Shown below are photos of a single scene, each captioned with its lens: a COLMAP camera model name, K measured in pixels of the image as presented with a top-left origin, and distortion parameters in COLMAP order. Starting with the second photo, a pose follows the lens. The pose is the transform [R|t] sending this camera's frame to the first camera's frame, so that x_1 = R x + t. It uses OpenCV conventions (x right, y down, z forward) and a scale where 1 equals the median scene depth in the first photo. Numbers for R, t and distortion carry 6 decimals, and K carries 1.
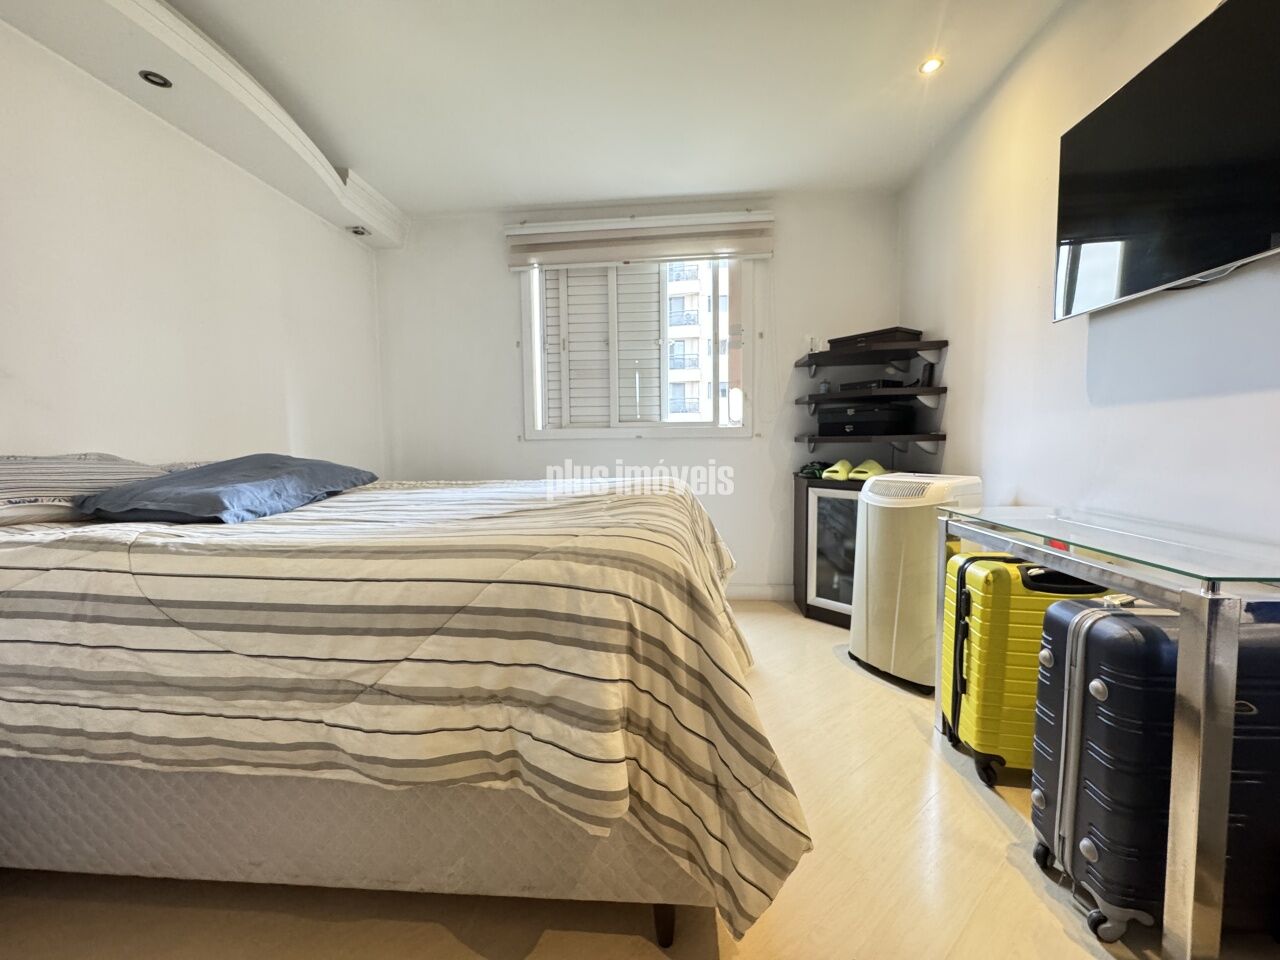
lens RADIAL K [[511.5, 0, 639.2], [0, 511.5, 479.6], [0, 0, 1]] dist [-0.002596, -0.000023]
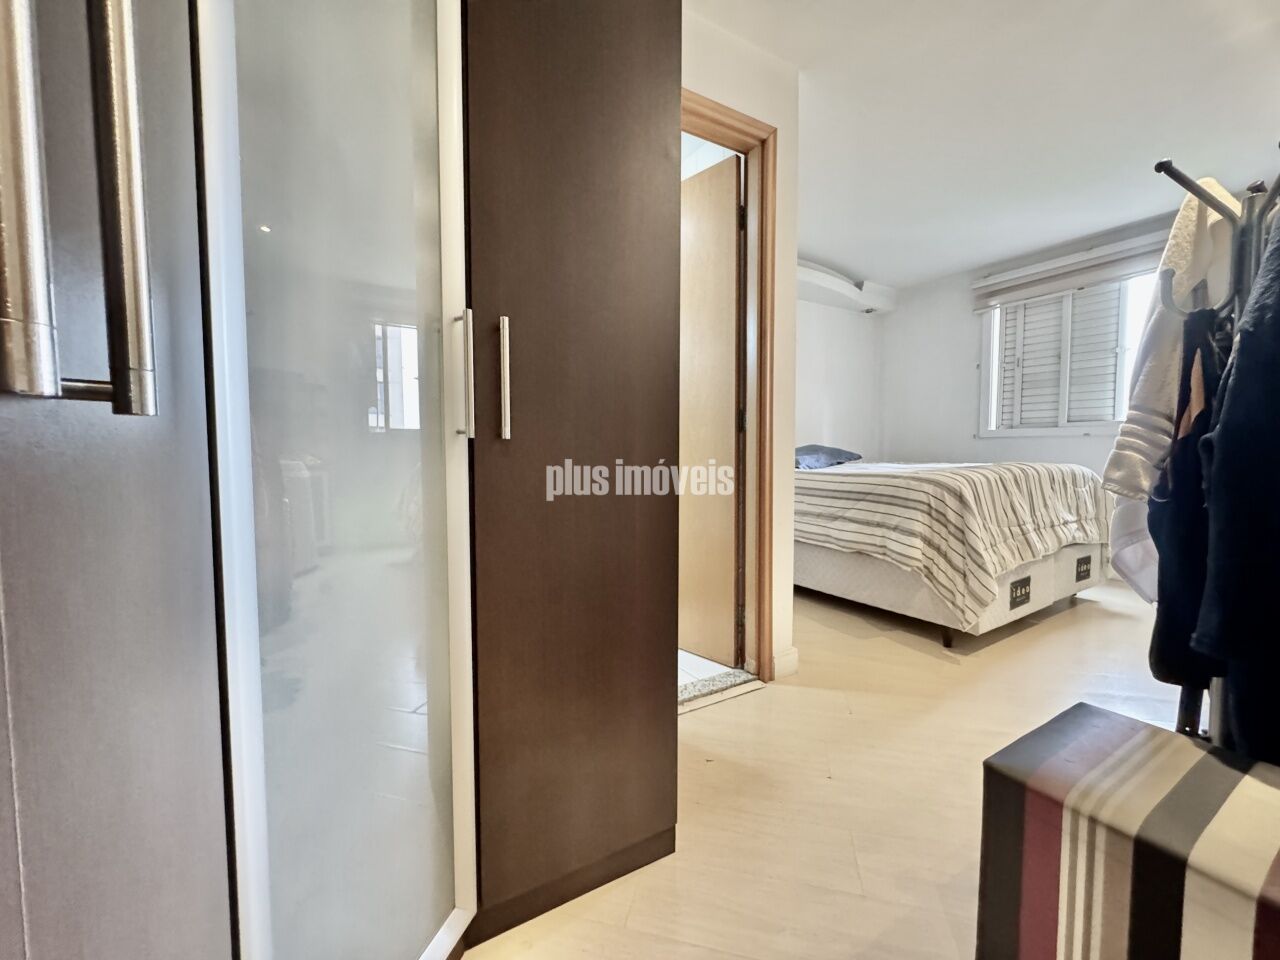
lens RADIAL K [[511.5, 0, 640.2], [0, 511.5, 480.3], [0, 0, 1]] dist [-0.002596, -0.000023]
pose [[0.588016, 0.058491, -0.806732, 1.205921], [-0.058457, 0.997847, 0.029739, 0.159129], [0.806734, 0.029672, 0.590169, -1.759471]]
